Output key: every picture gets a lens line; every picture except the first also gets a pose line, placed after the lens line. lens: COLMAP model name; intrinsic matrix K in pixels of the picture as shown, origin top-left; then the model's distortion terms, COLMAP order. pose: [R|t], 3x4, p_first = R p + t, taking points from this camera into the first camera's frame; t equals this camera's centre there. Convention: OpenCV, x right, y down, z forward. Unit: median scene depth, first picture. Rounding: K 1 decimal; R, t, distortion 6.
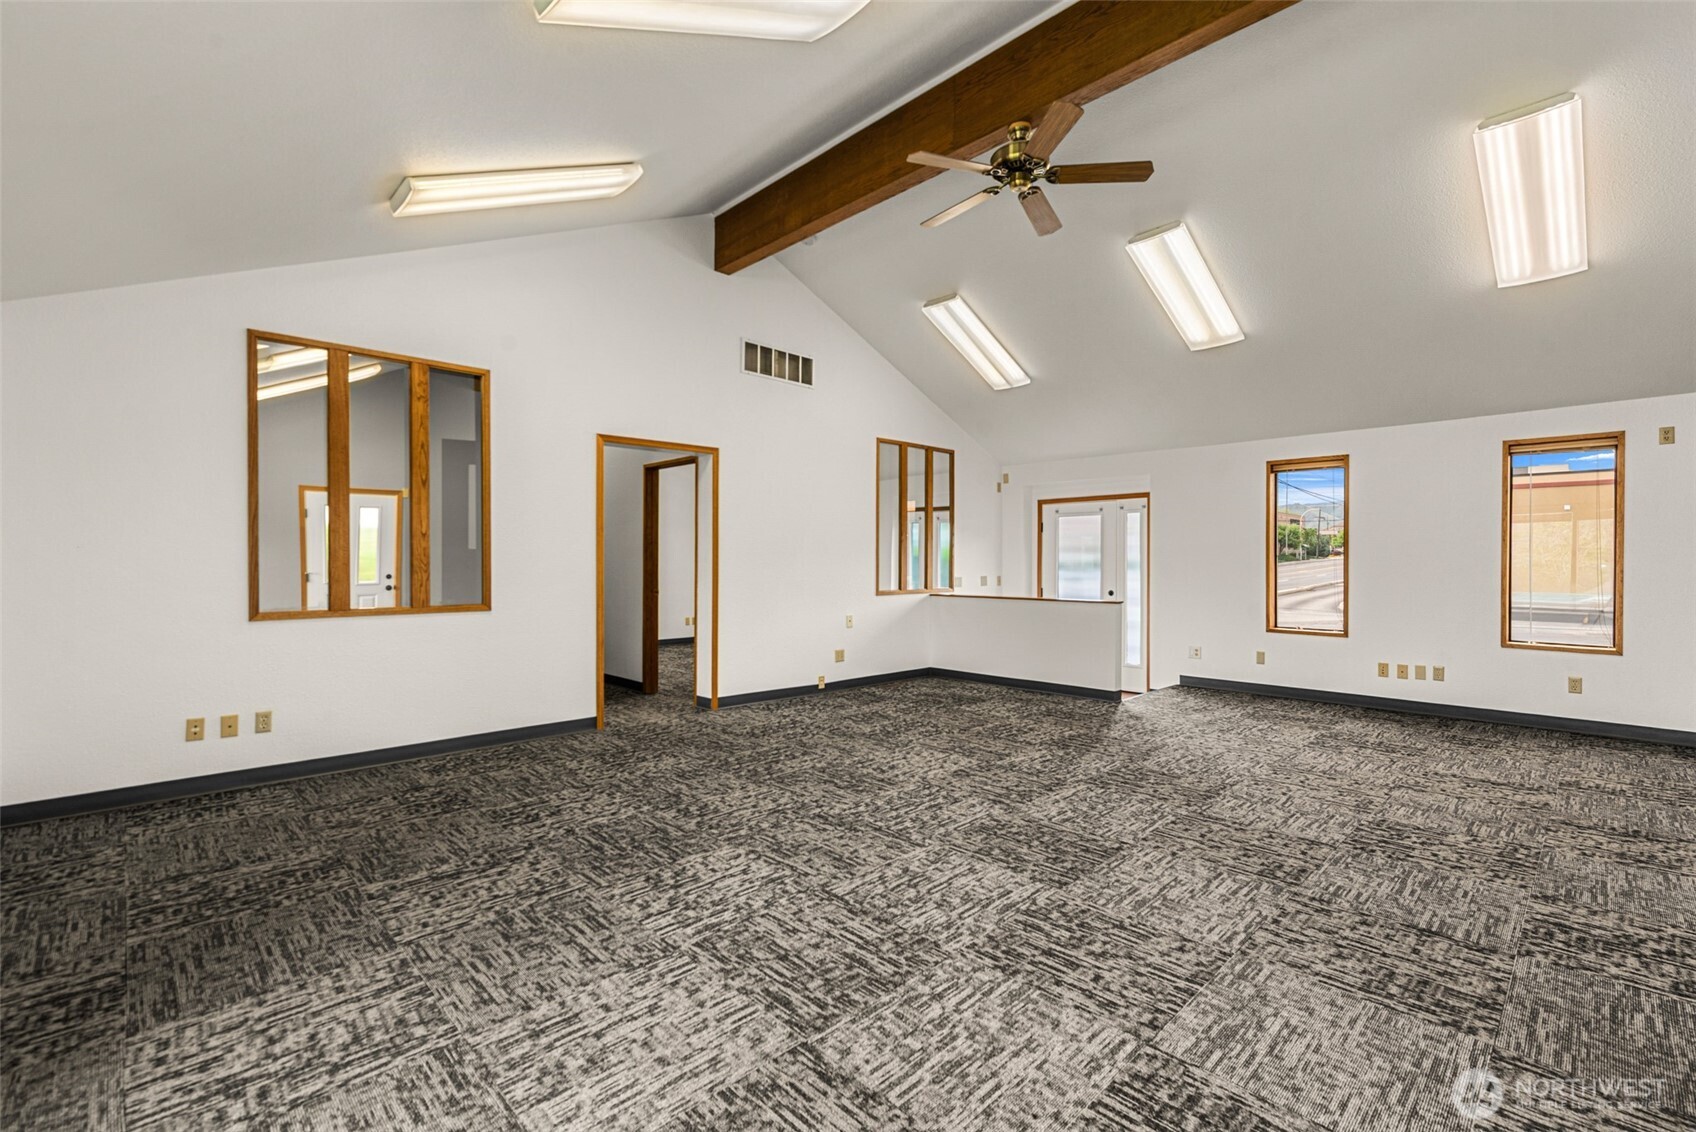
lens RADIAL K [[741.3, 0, 842.7], [0, 741.3, 565.9], [0, 0, 1]] dist [0.000631, 0.000546]
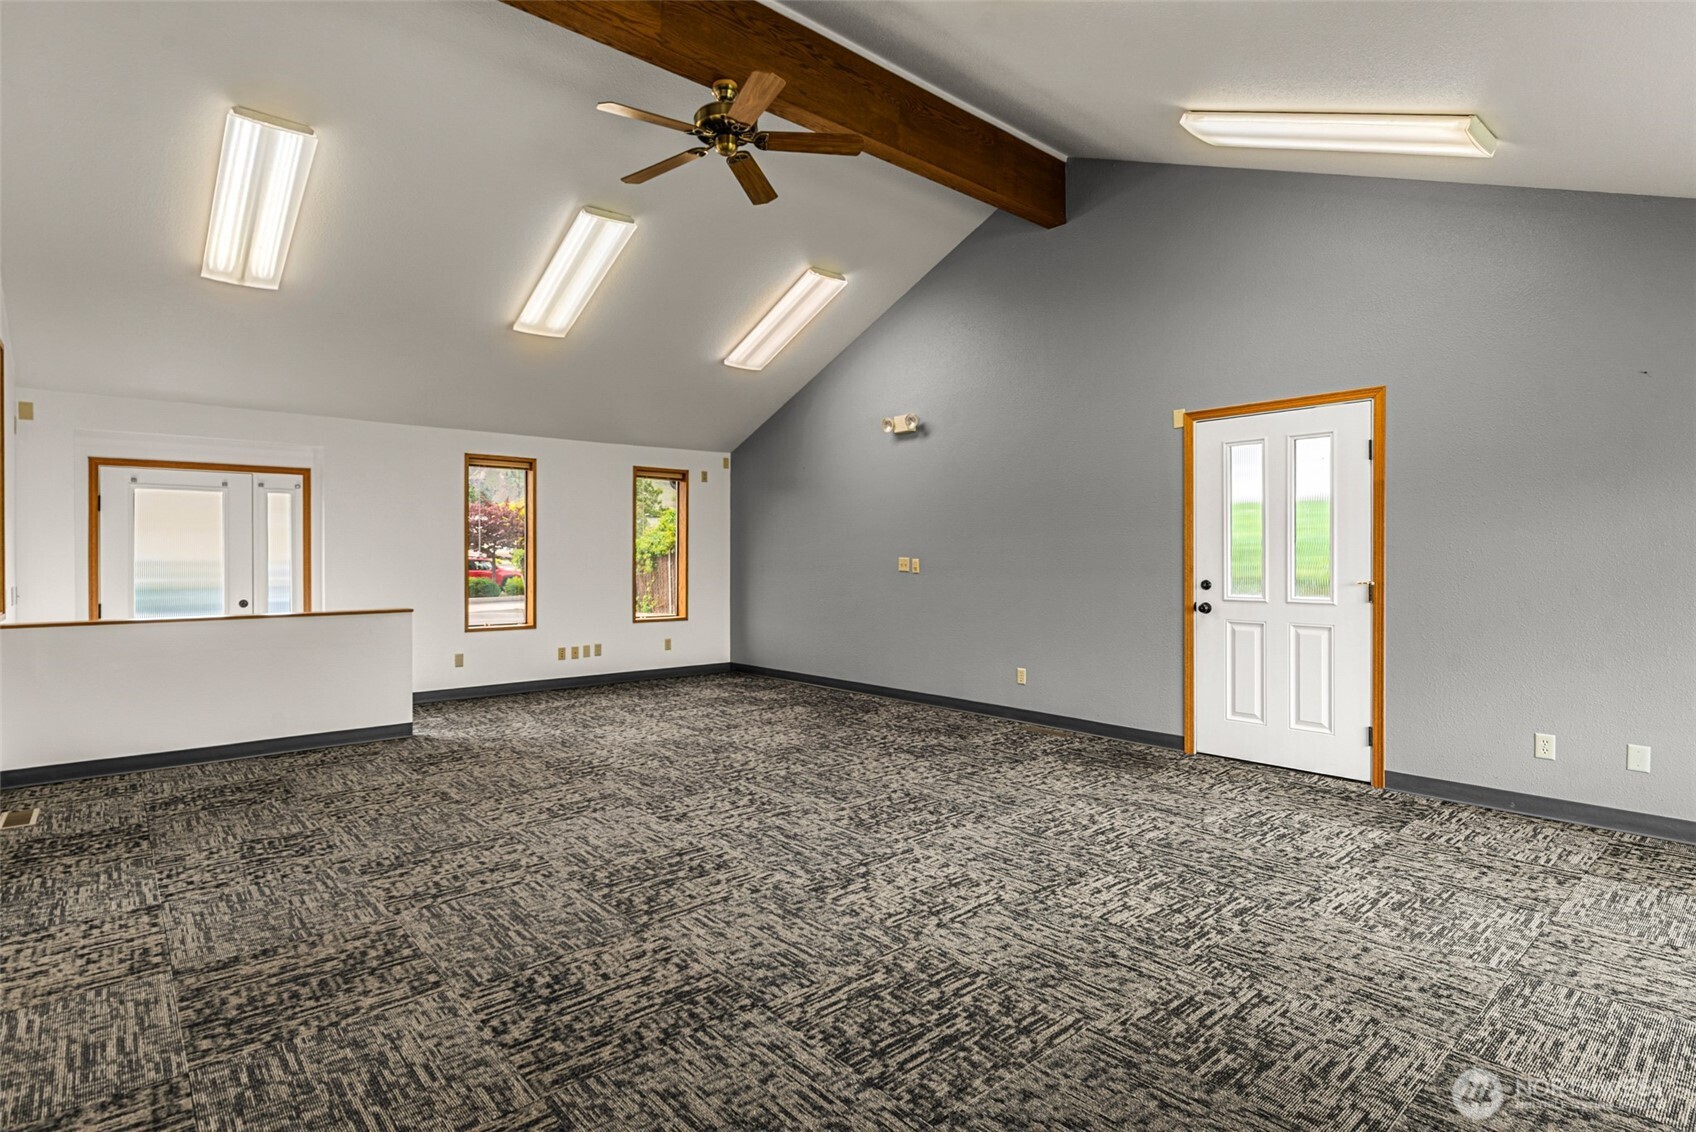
lens RADIAL K [[848.7, 0, 786.8], [0, 848.7, 550.6], [0, 0, 1]] dist [0.001250, -0.002292]
pose [[0.084899, 0.006725, 0.996367, -0.894309], [0.009093, 0.999930, -0.007524, -0.006943], [-0.996348, 0.009699, 0.084832, 0.933918]]
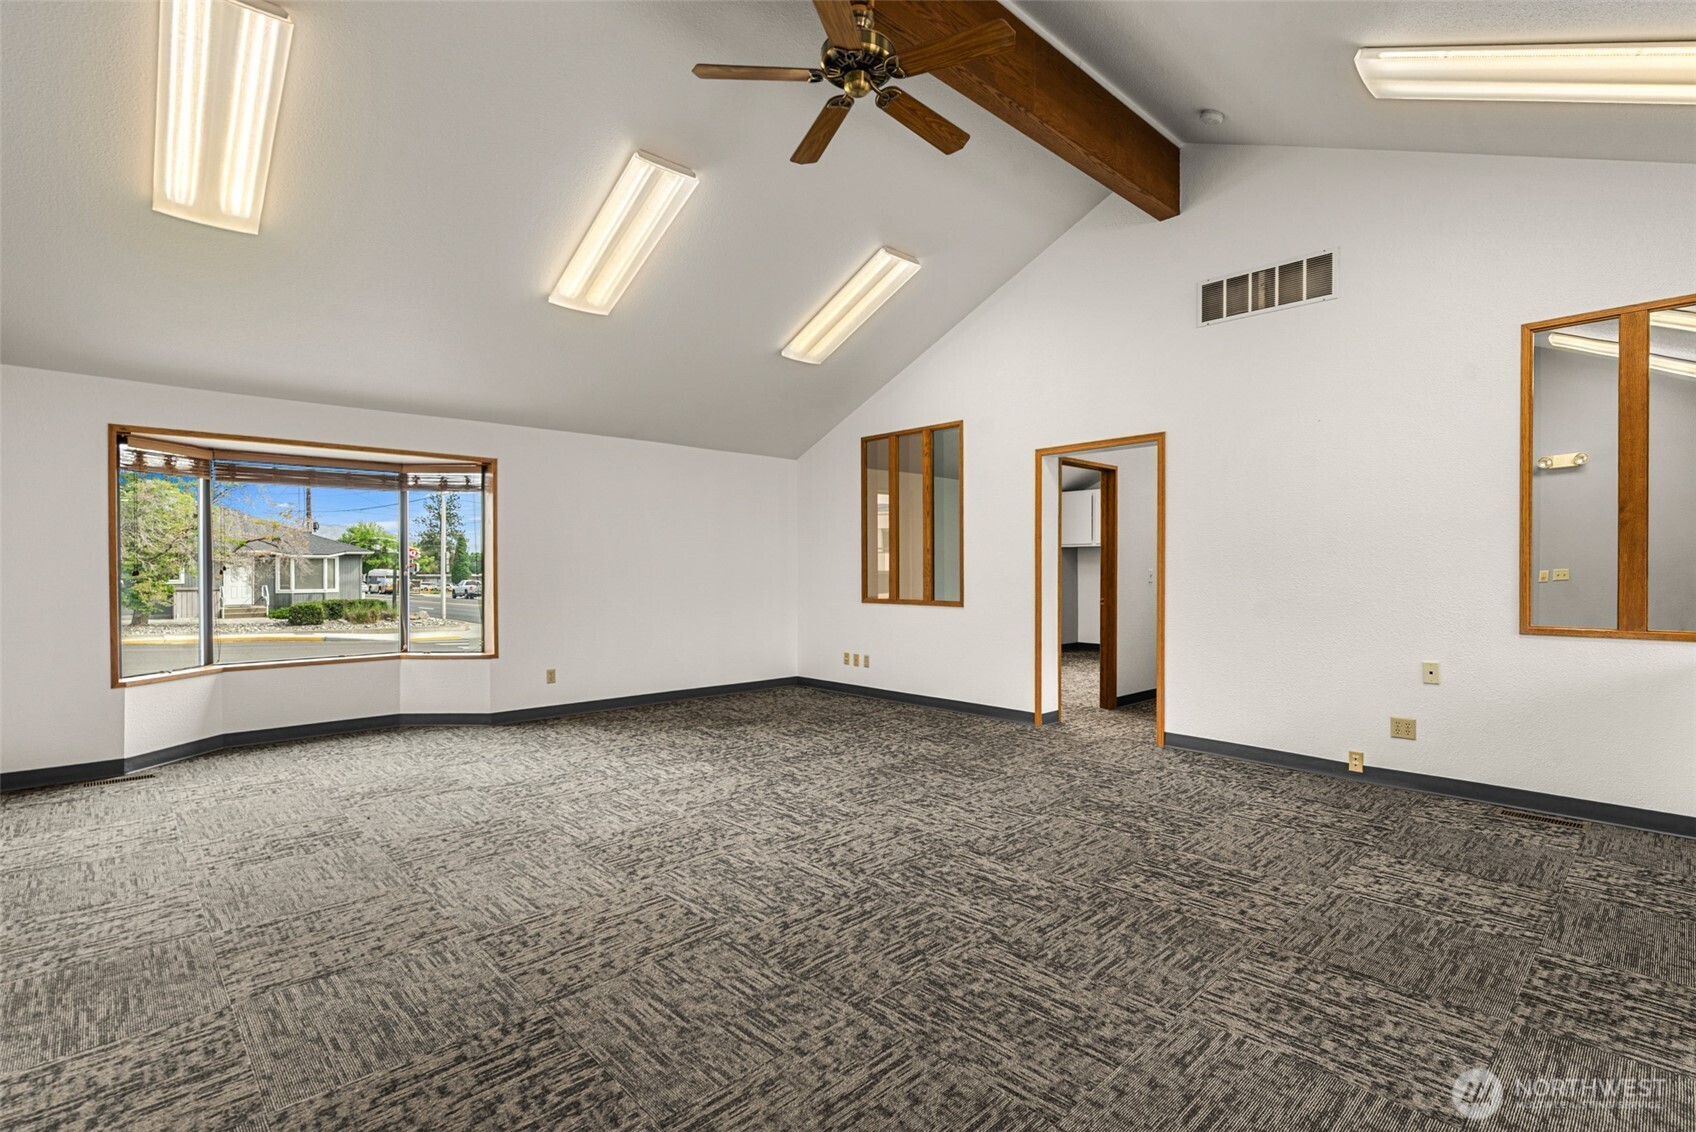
lens RADIAL K [[783.9, 0, 876.9], [0, 783.9, 571.0], [0, 0, 1]] dist [0.002381, 0.000038]
pose [[0.014895, 0.001583, -0.999888, 1.190861], [-0.005108, 0.999986, 0.001508, -0.004176], [0.999876, 0.005085, 0.014903, 1.124303]]
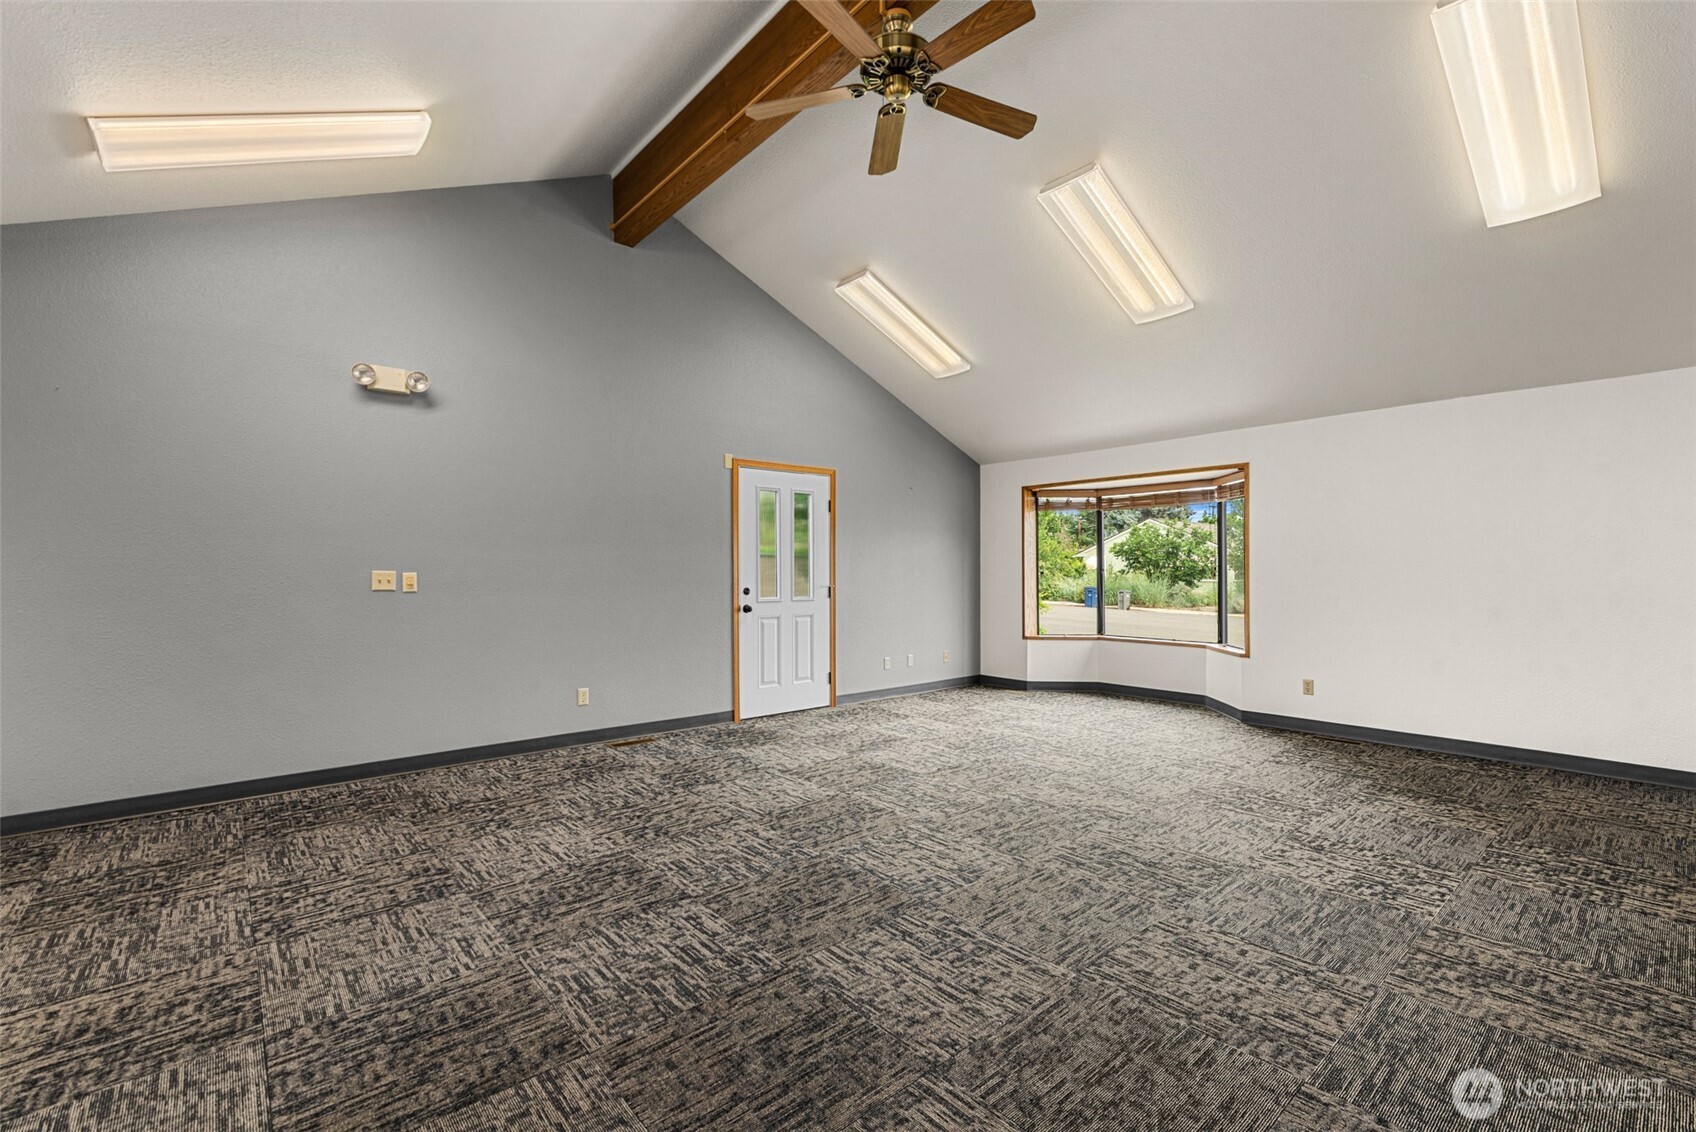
lens RADIAL K [[741.3, 0, 853.6], [0, 741.3, 571.4], [0, 0, 1]] dist [0.000631, 0.000546]
pose [[-0.999090, -0.000573, 0.042641, 0.280811], [-0.000232, 0.999968, 0.007991, -0.011291], [-0.042644, 0.007974, -0.999058, 1.994677]]
